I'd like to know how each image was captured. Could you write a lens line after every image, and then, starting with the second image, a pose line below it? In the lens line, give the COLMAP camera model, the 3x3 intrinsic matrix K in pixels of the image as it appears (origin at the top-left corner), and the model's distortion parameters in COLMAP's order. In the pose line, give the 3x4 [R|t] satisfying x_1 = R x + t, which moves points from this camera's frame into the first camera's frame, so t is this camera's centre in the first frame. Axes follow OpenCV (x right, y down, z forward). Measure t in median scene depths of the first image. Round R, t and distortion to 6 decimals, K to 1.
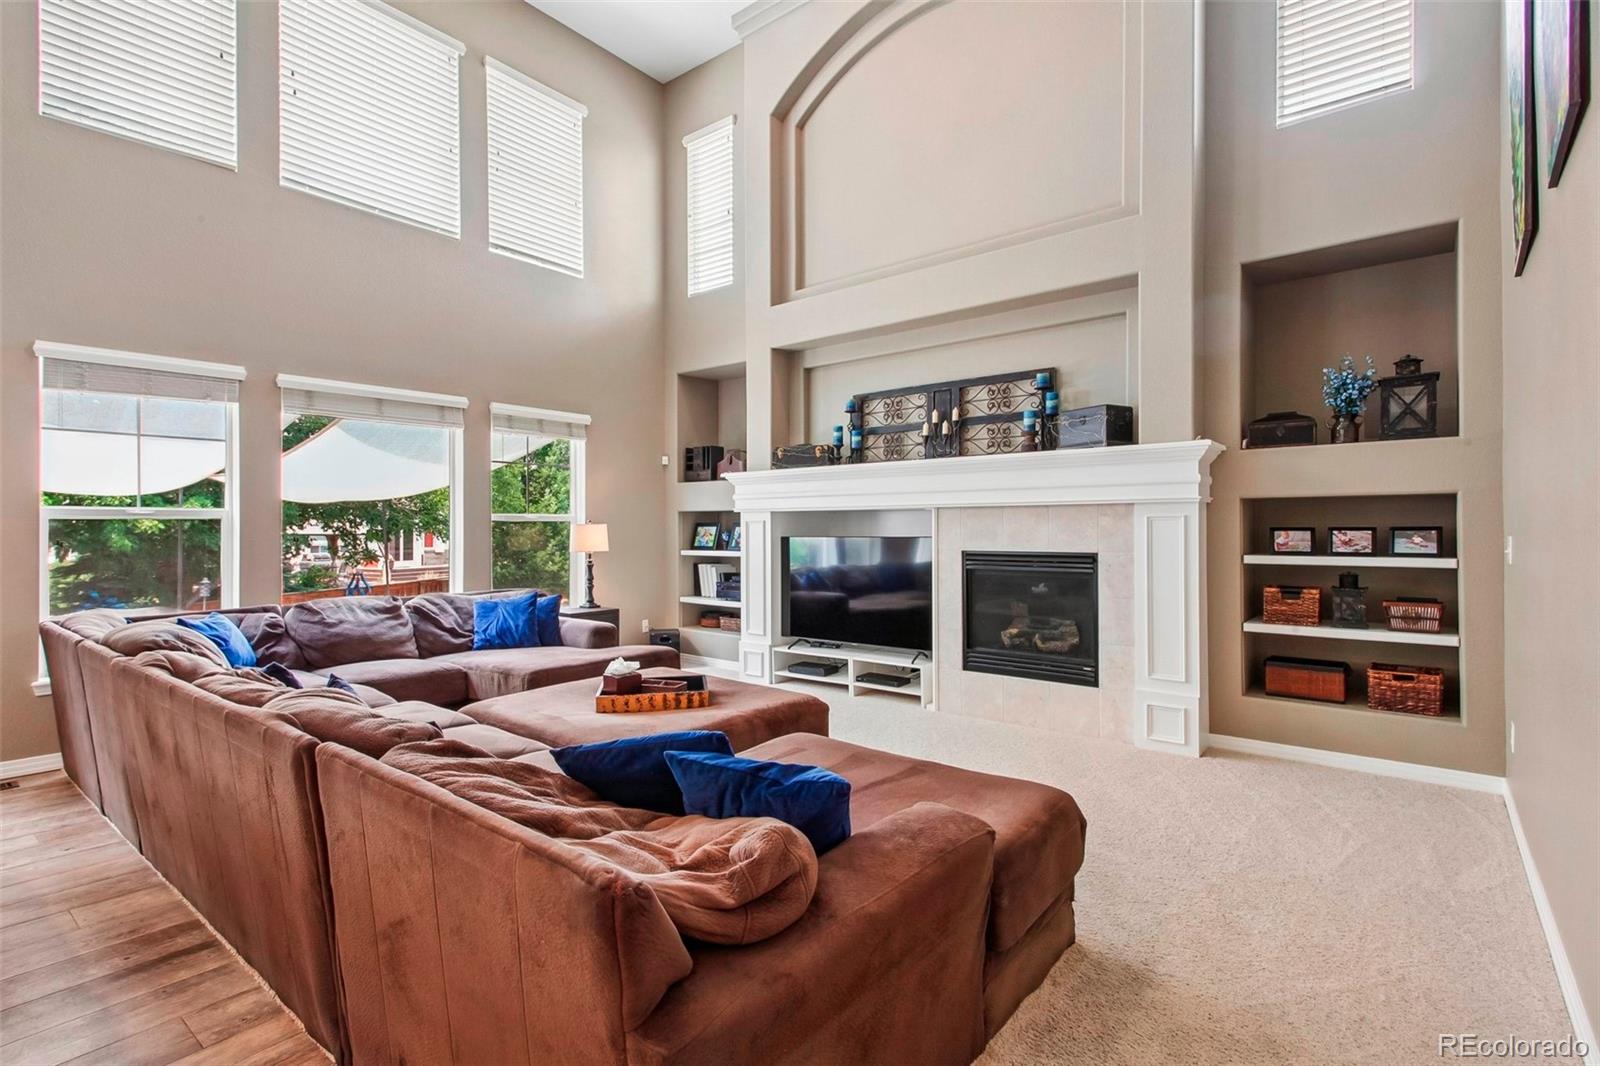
lens RADIAL K [[769.7, 0, 744.9], [0, 769.7, 527.7], [0, 0, 1]] dist [0.025880, -0.002078]
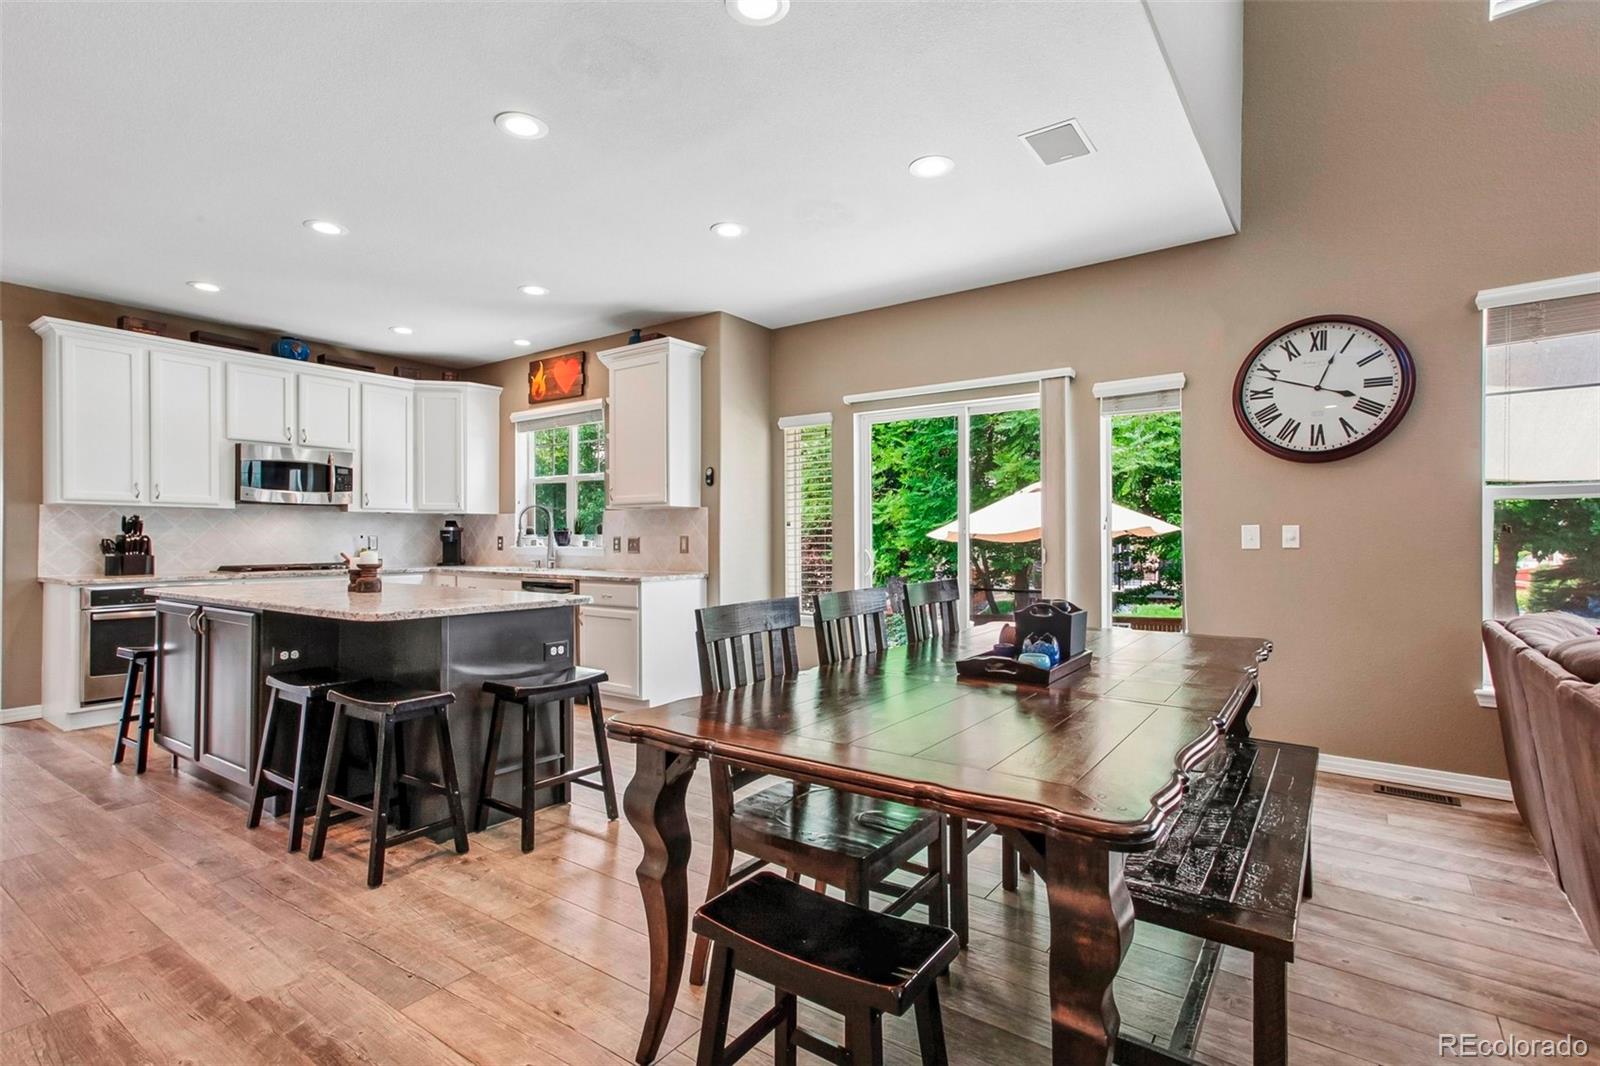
lens RADIAL K [[769.7, 0, 791.3], [0, 769.7, 534.0], [0, 0, 1]] dist [0.025880, -0.002078]
pose [[0.088736, -0.000300, -0.996055, -0.073011], [0.005306, 0.999986, 0.000172, 0.014172], [0.996041, -0.005300, 0.088736, 0.111246]]
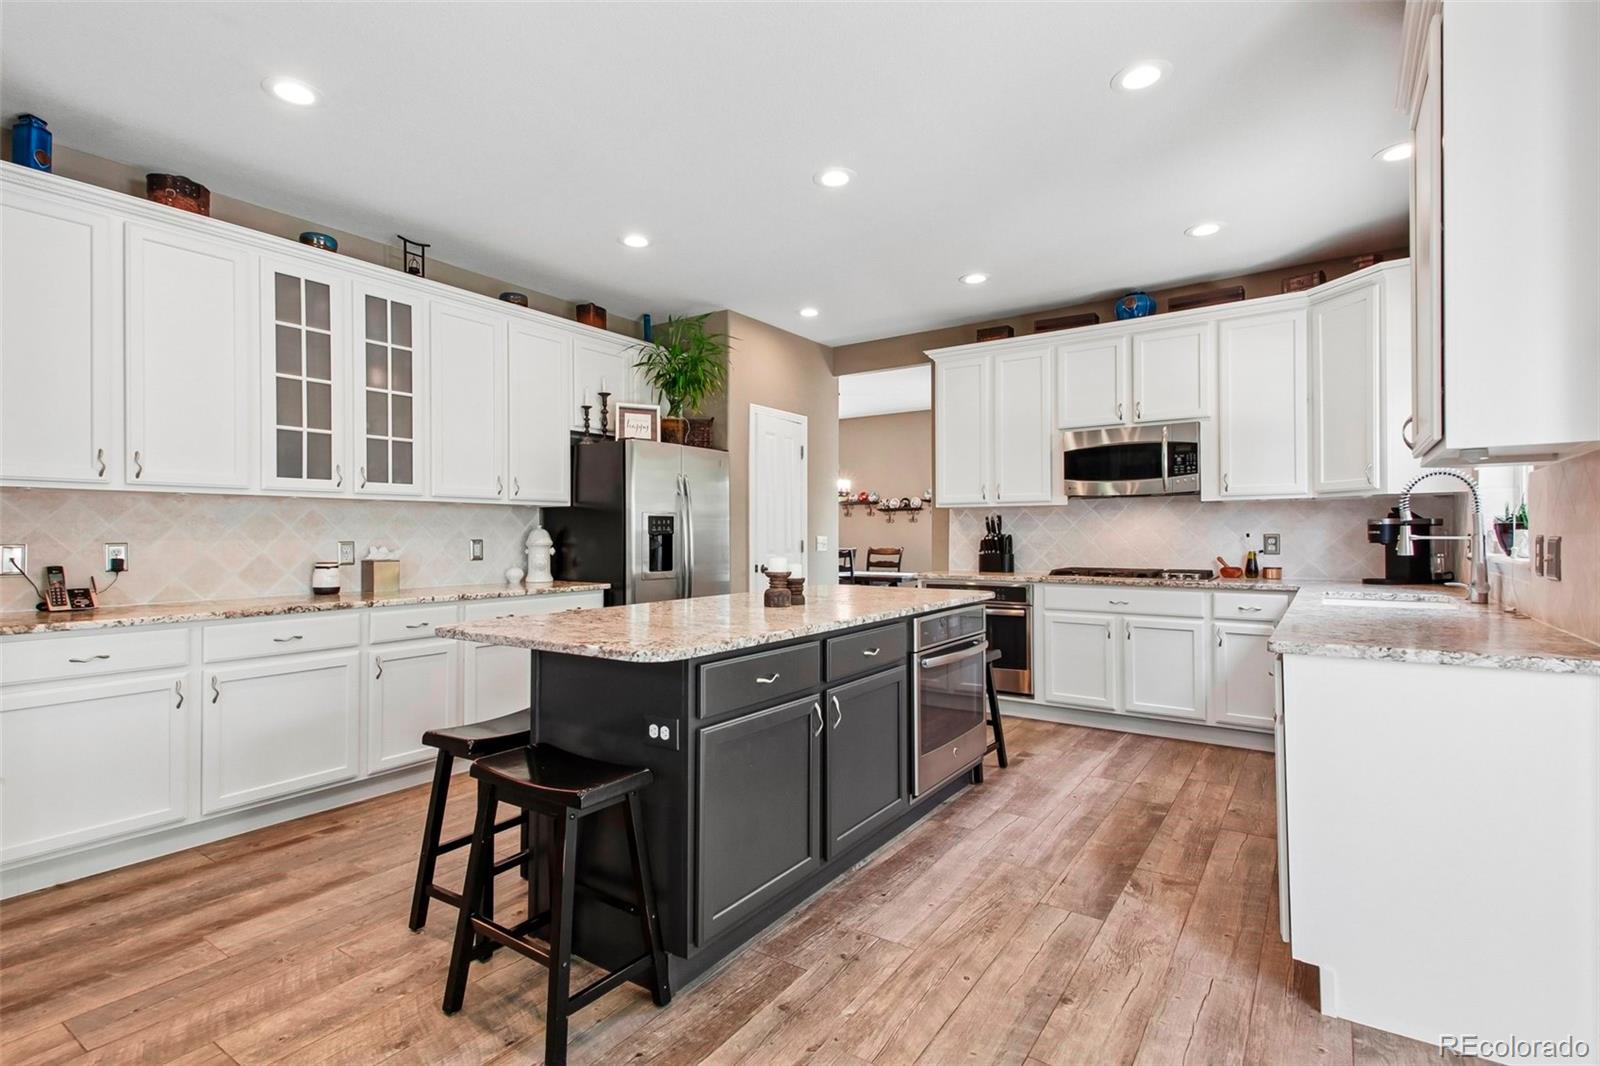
lens RADIAL K [[769.7, 0, 790.3], [0, 769.7, 528.6], [0, 0, 1]] dist [0.025880, -0.002078]
pose [[-0.994579, 0.008449, -0.103641, -0.660114], [0.010080, 0.999833, -0.015217, 0.015769], [0.103495, -0.016180, -0.994498, 0.325880]]
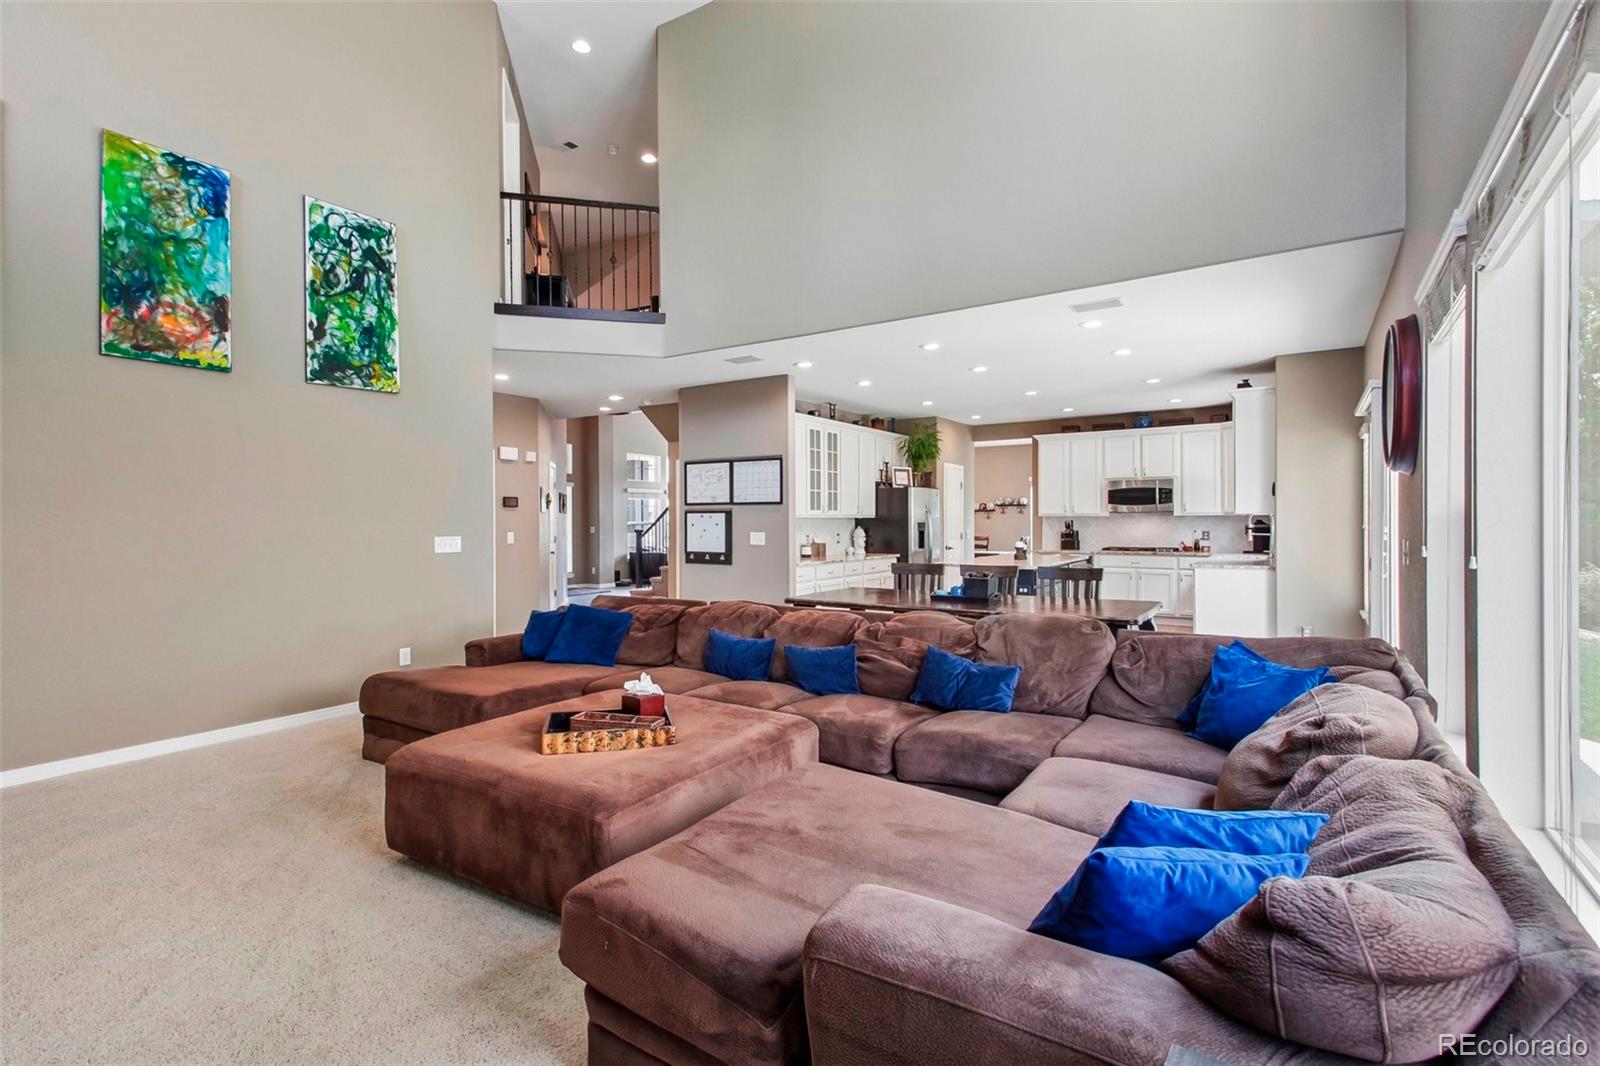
lens RADIAL K [[769.7, 0, 788.2], [0, 769.7, 520.6], [0, 0, 1]] dist [0.025880, -0.002078]
pose [[-0.992032, 0.010061, -0.125586, -0.138973], [0.010931, 0.999921, -0.006242, -0.006112], [0.125513, -0.007565, -0.992063, 1.114031]]
